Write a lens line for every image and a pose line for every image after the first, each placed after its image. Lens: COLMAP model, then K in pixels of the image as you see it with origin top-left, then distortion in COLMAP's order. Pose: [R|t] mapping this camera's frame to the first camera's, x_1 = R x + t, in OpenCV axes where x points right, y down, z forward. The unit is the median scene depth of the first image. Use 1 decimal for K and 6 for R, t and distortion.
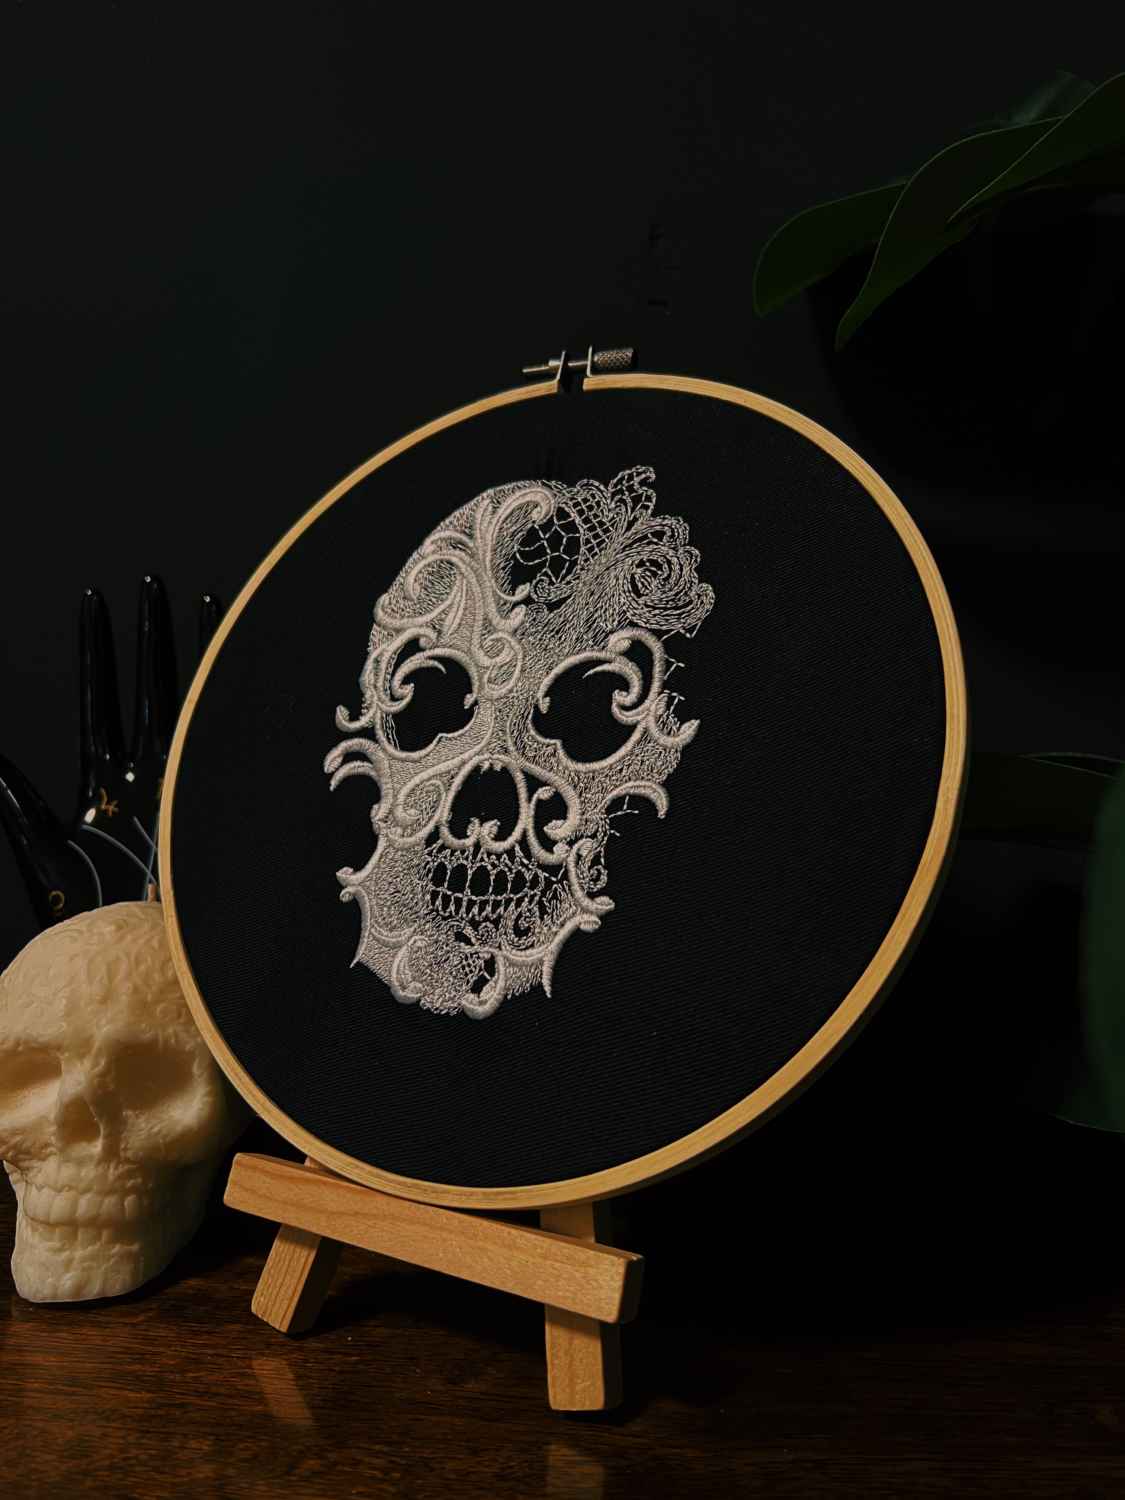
lens RADIAL K [[1142.7, 0, 566.4], [0, 1142.7, 757.7], [0, 0, 1]] dist [-0.007275, -0.022825]
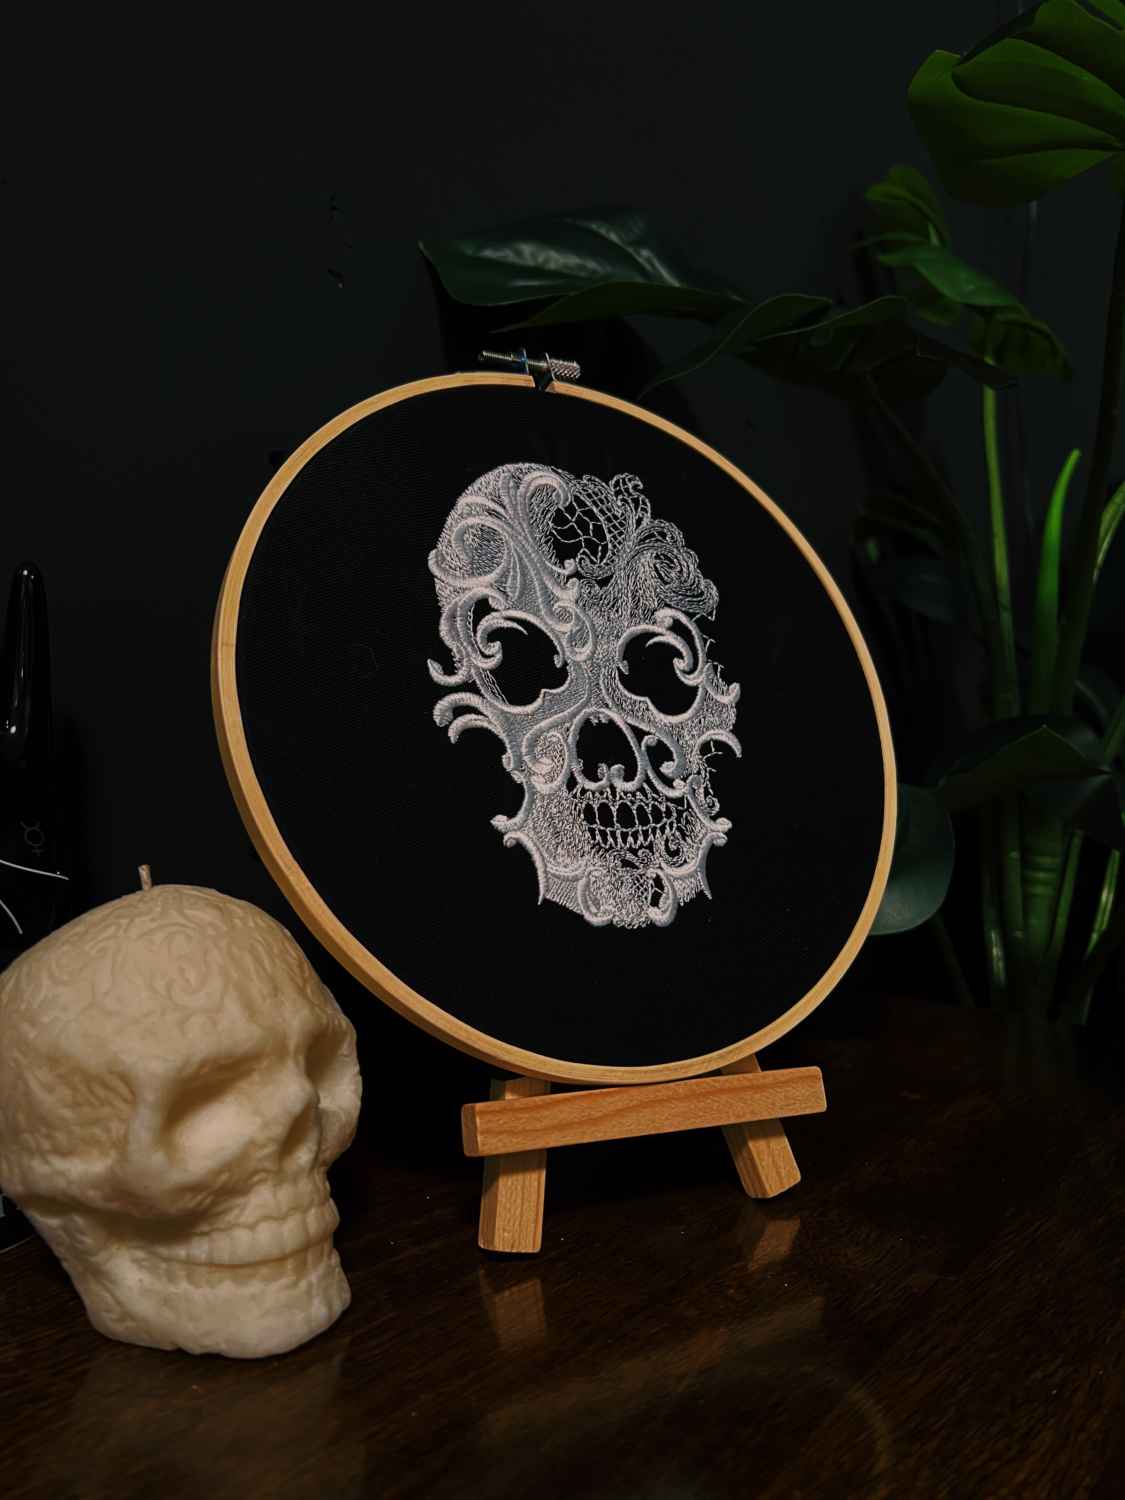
lens RADIAL K [[1142.7, 0, 555.3], [0, 1142.7, 746.5], [0, 0, 1]] dist [-0.007275, -0.022825]
pose [[0.601064, -0.023086, 0.798868, -0.993410], [-0.002774, 0.999516, 0.030972, -0.000111], [-0.799196, -0.020832, 0.600709, 0.327685]]
